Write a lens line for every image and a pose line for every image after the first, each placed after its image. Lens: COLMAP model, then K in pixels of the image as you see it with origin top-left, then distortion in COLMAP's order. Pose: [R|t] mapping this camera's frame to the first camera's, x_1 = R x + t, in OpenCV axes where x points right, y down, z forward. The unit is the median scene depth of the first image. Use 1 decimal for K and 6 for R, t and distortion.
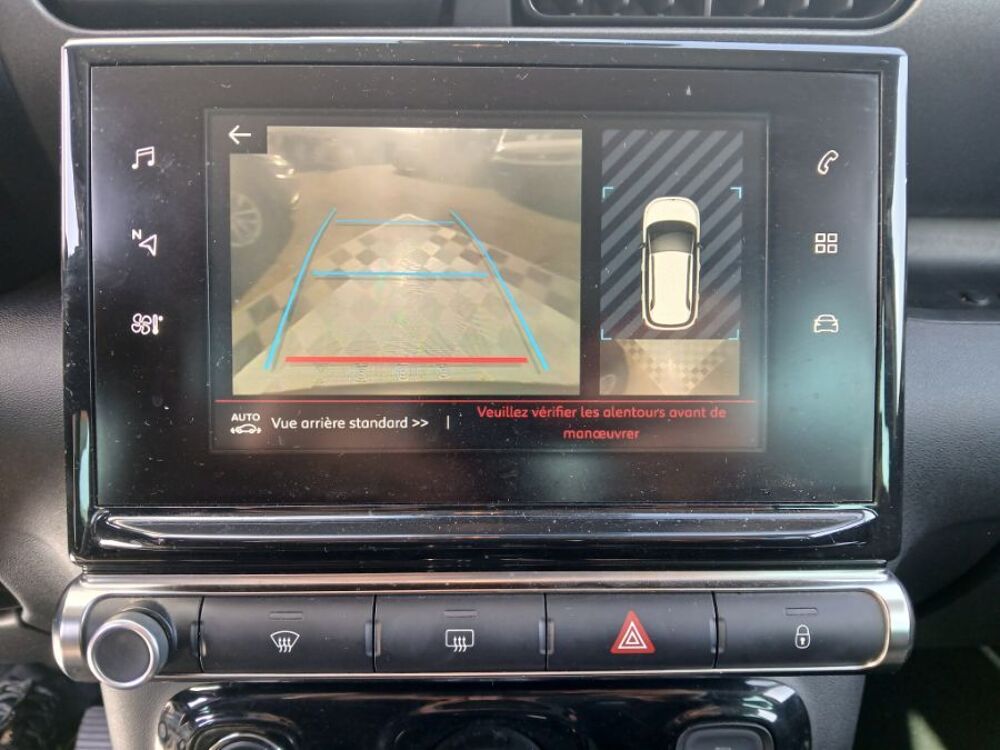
lens RADIAL K [[948.0, 0, 496.8], [0, 948.0, 372.3], [0, 0, 1]] dist [0.000545, -0.025450]
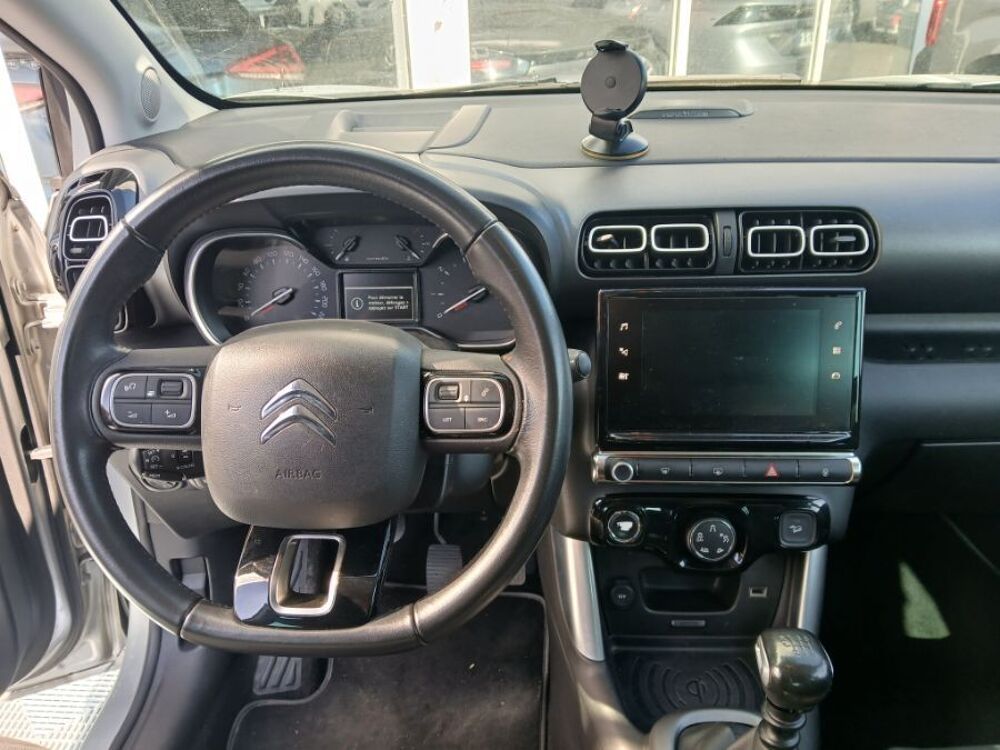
lens RADIAL K [[867.7, 0, 500.2], [0, 867.7, 381.6], [0, 0, 1]] dist [0.094651, -0.291942]
pose [[0.996723, 0.003722, -0.080800, -0.540944], [0.002236, 0.997291, 0.073525, -0.250866], [0.080855, -0.073464, 0.994015, -2.018704]]
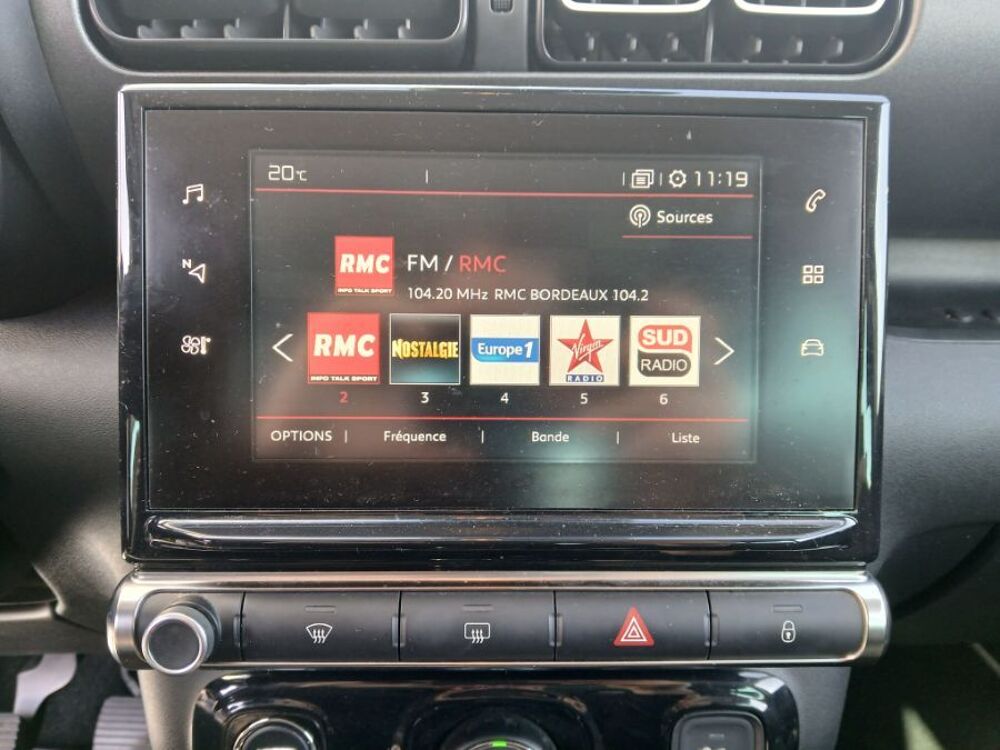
lens RADIAL K [[952.2, 0, 500.0], [0, 952.2, 375.0], [0, 0, 1]] dist [0.055223, -0.162485]
pose [[0.999976, 0.006588, 0.002247, -0.017159], [-0.006608, 0.999938, 0.008954, -0.027545], [-0.002187, -0.008968, 0.999957, -0.109614]]
